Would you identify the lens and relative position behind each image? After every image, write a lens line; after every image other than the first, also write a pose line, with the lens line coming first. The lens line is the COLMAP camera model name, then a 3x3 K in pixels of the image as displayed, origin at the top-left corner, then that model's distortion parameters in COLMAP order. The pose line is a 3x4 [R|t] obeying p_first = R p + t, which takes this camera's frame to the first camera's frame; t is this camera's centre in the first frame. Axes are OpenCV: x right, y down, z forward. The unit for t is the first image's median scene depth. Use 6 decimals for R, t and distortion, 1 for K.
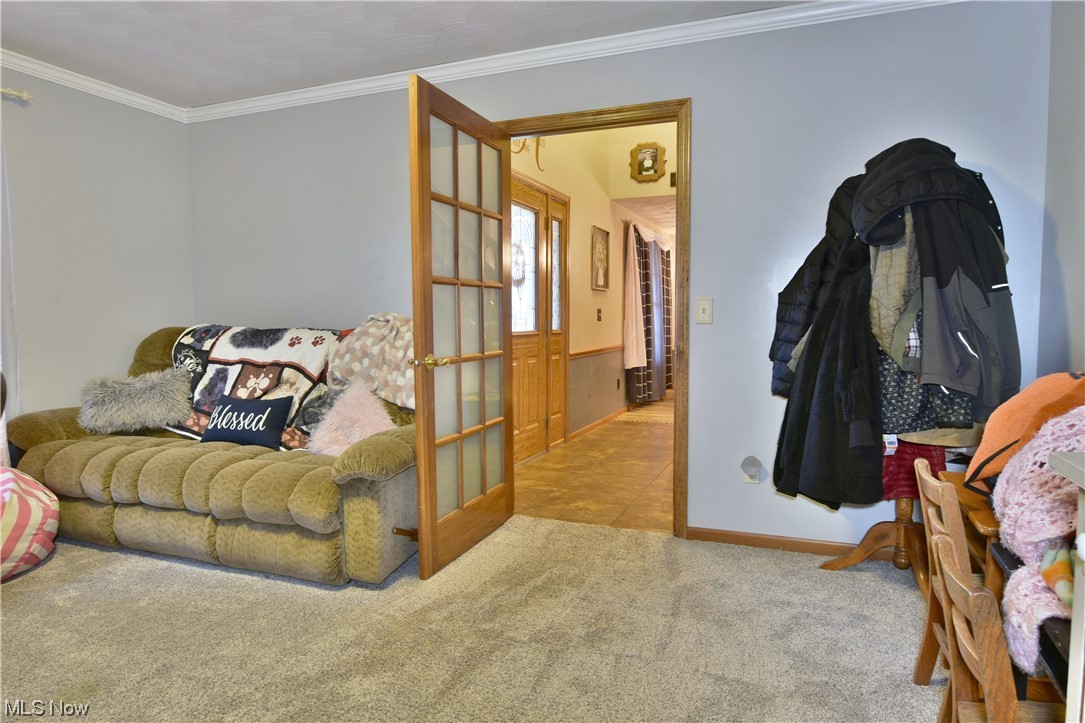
lens RADIAL K [[656.7, 0, 542.5], [0, 656.7, 361.5], [0, 0, 1]] dist [-0.000831, -0.025632]
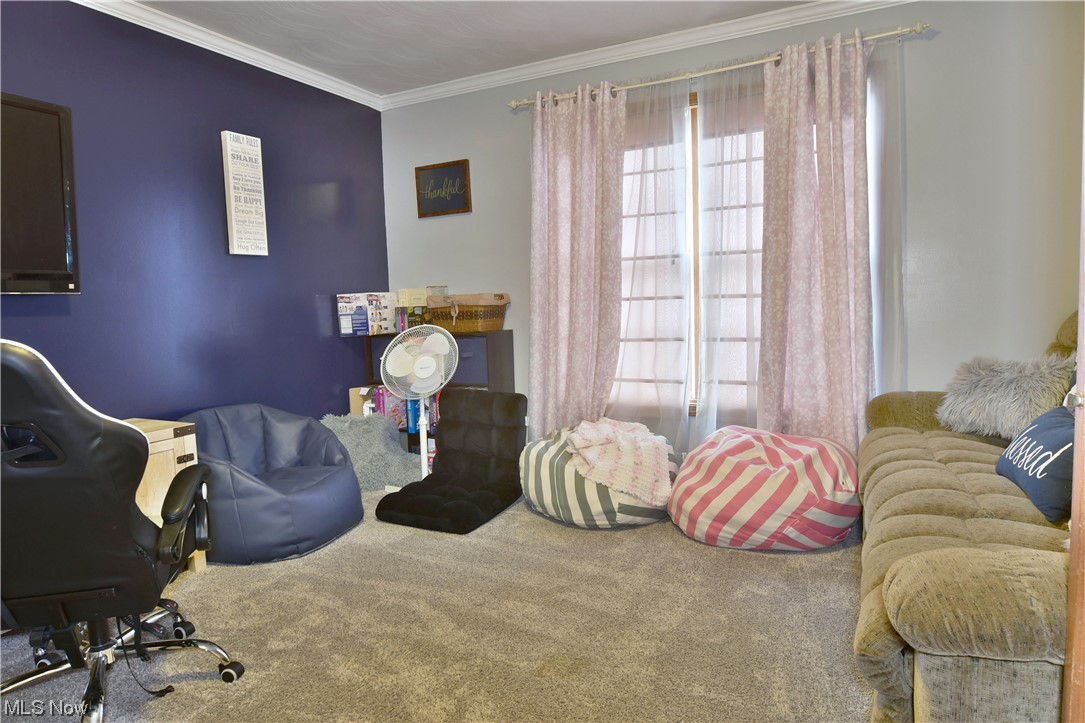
lens RADIAL K [[656.7, 0, 542.5], [0, 656.7, 361.5], [0, 0, 1]] dist [-0.000831, -0.025632]
pose [[-0.119541, 0.093025, -0.988462, 0.176191], [-0.033759, 0.994644, 0.097689, -0.037647], [0.992255, 0.045047, -0.115760, 0.746719]]
